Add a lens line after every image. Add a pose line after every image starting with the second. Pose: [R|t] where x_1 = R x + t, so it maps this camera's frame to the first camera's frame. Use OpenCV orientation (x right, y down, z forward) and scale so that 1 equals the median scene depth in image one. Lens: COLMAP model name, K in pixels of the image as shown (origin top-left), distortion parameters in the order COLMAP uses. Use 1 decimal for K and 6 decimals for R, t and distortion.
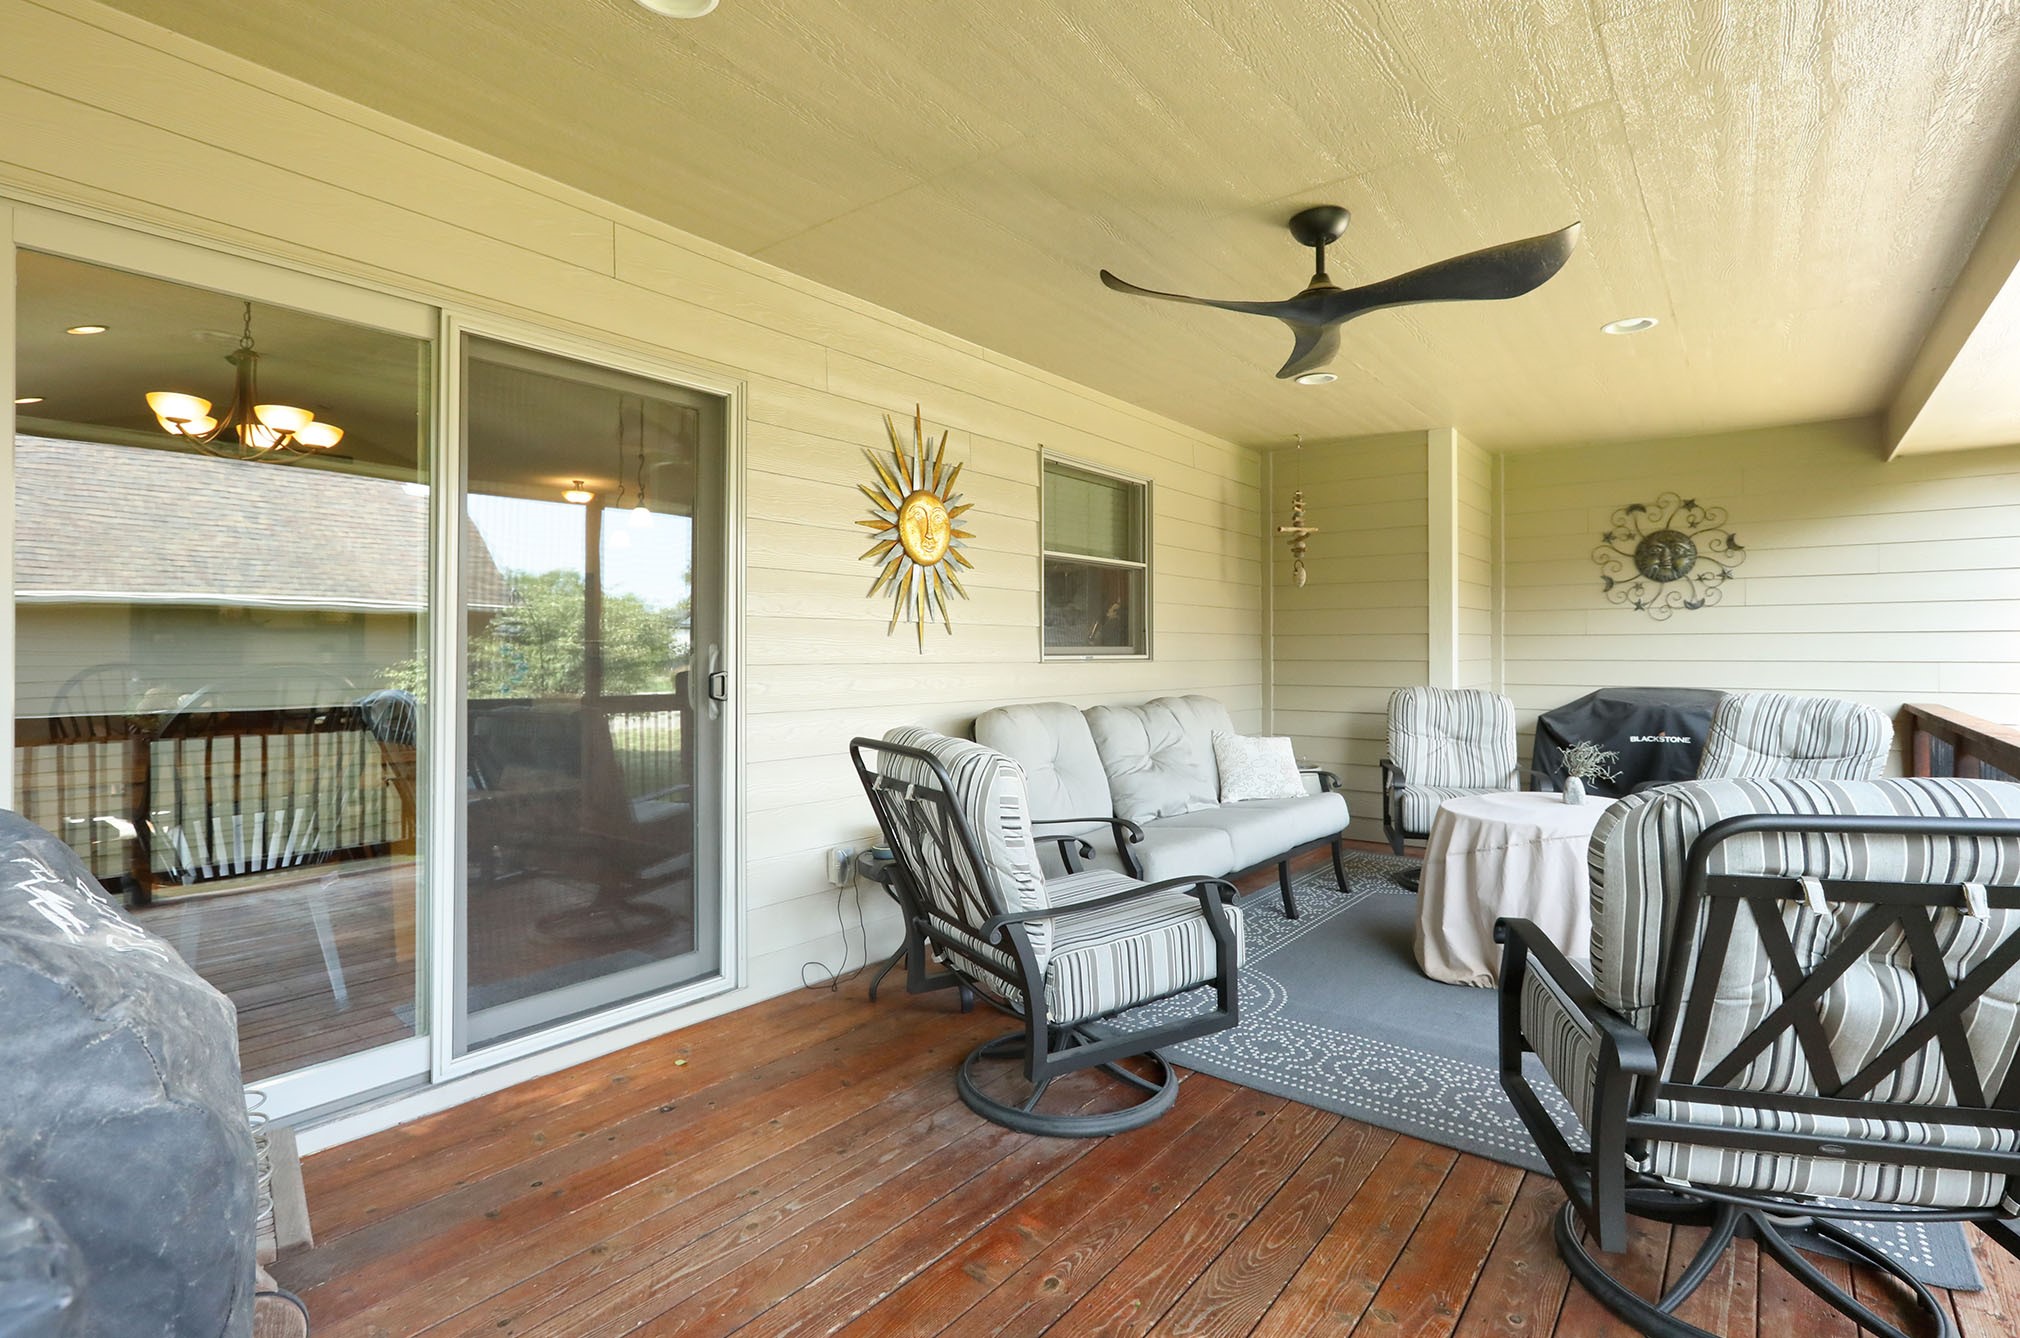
lens RADIAL K [[964.6, 0, 1006.8], [0, 964.6, 644.4], [0, 0, 1]] dist [0.000289, 0.000037]
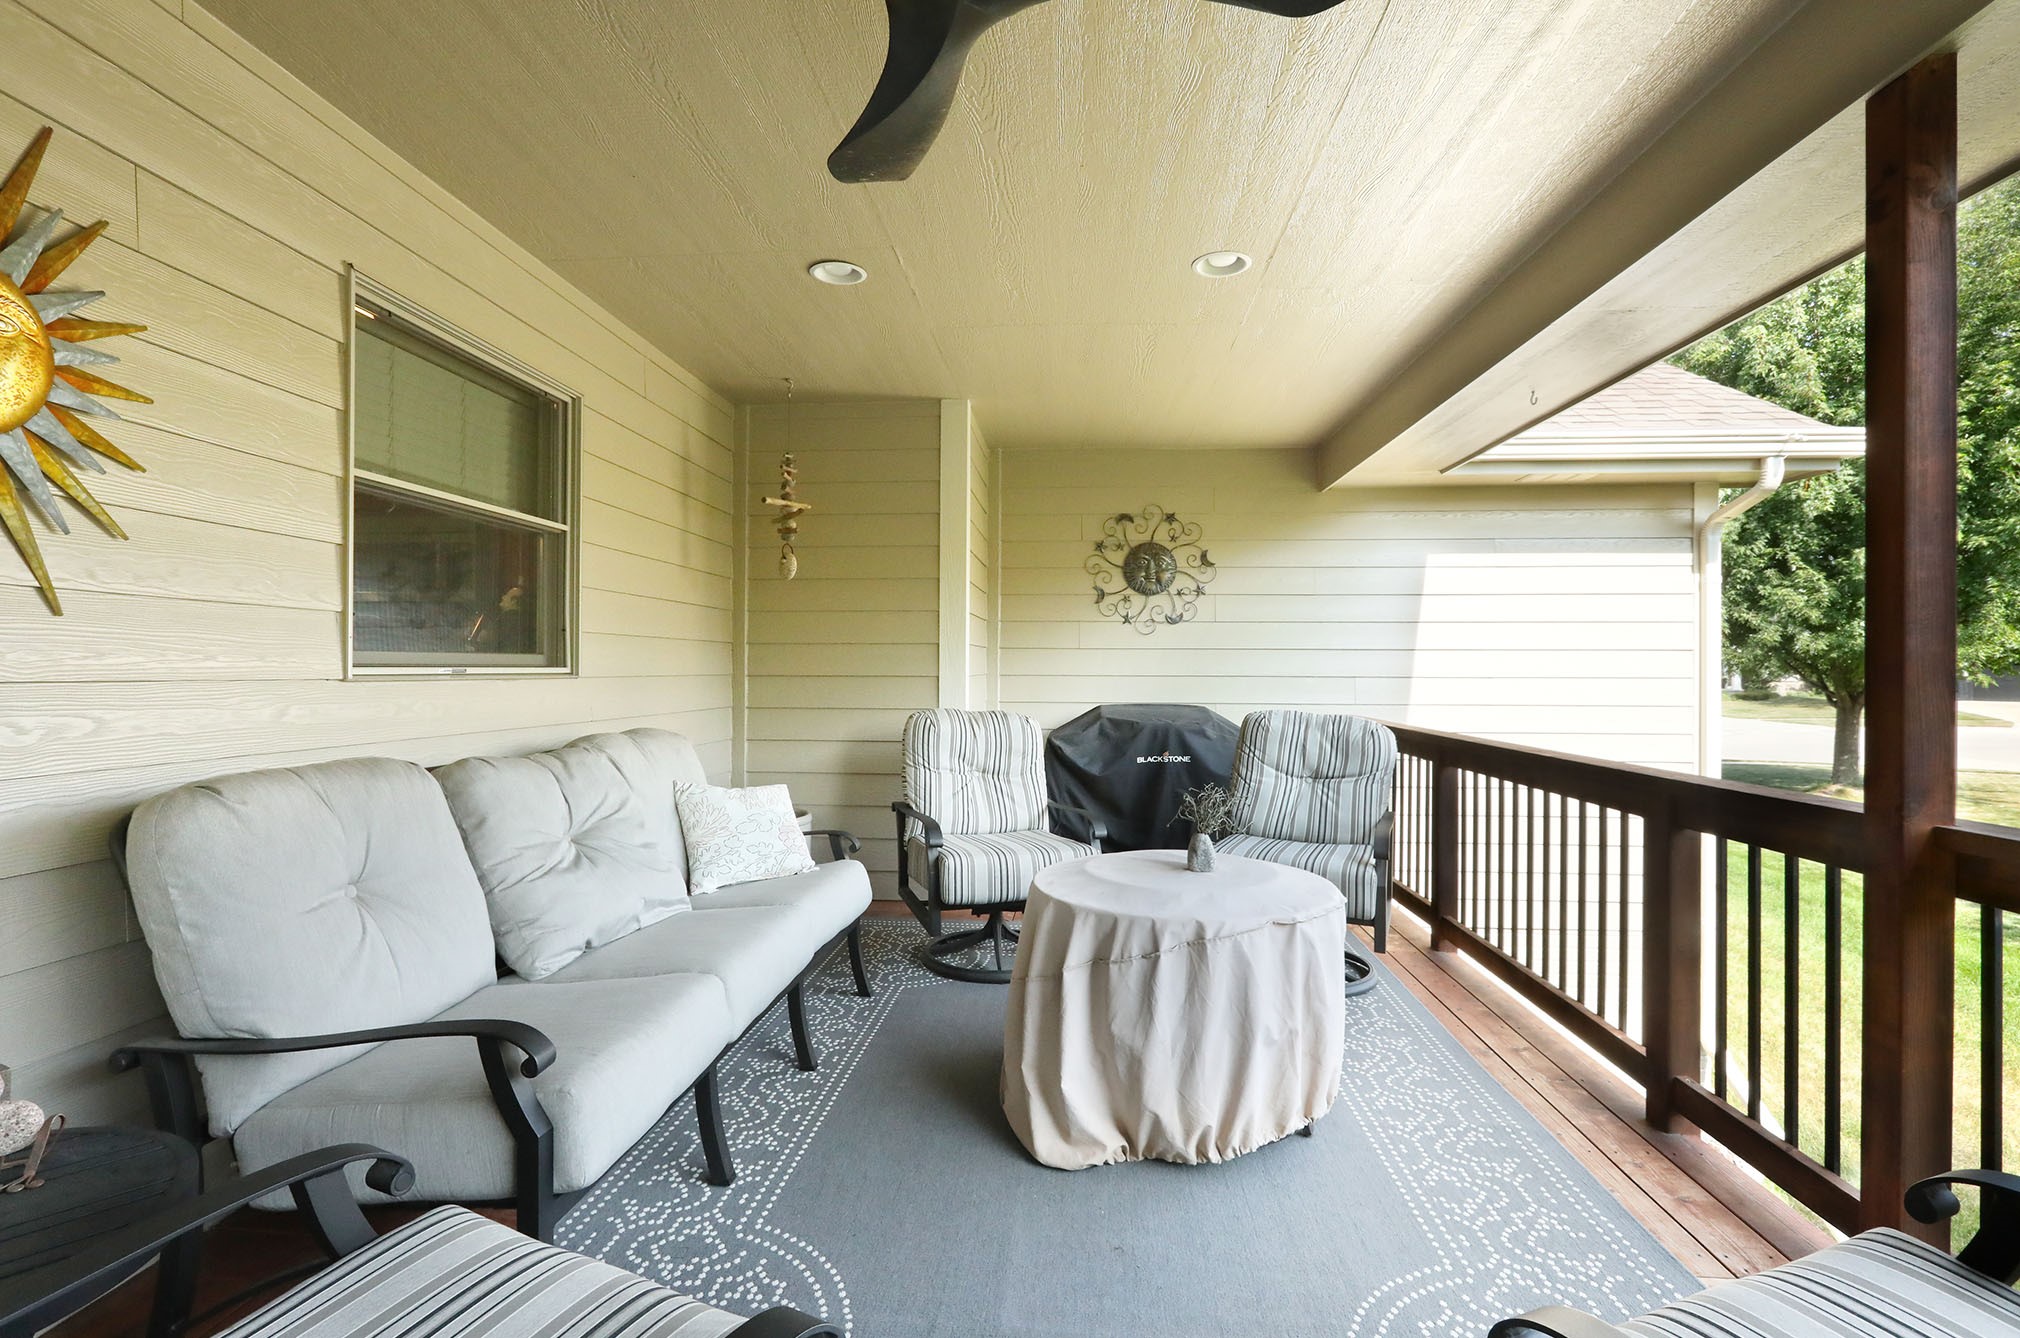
lens RADIAL K [[928.9, 0, 1014.1], [0, 928.9, 665.7], [0, 0, 1]] dist [-0.020839, 0.012384]
pose [[0.830596, 0.005091, 0.556852, 0.050264], [-0.007469, 0.999970, 0.001998, 0.006380], [-0.556825, -0.005818, 0.830609, 0.331463]]
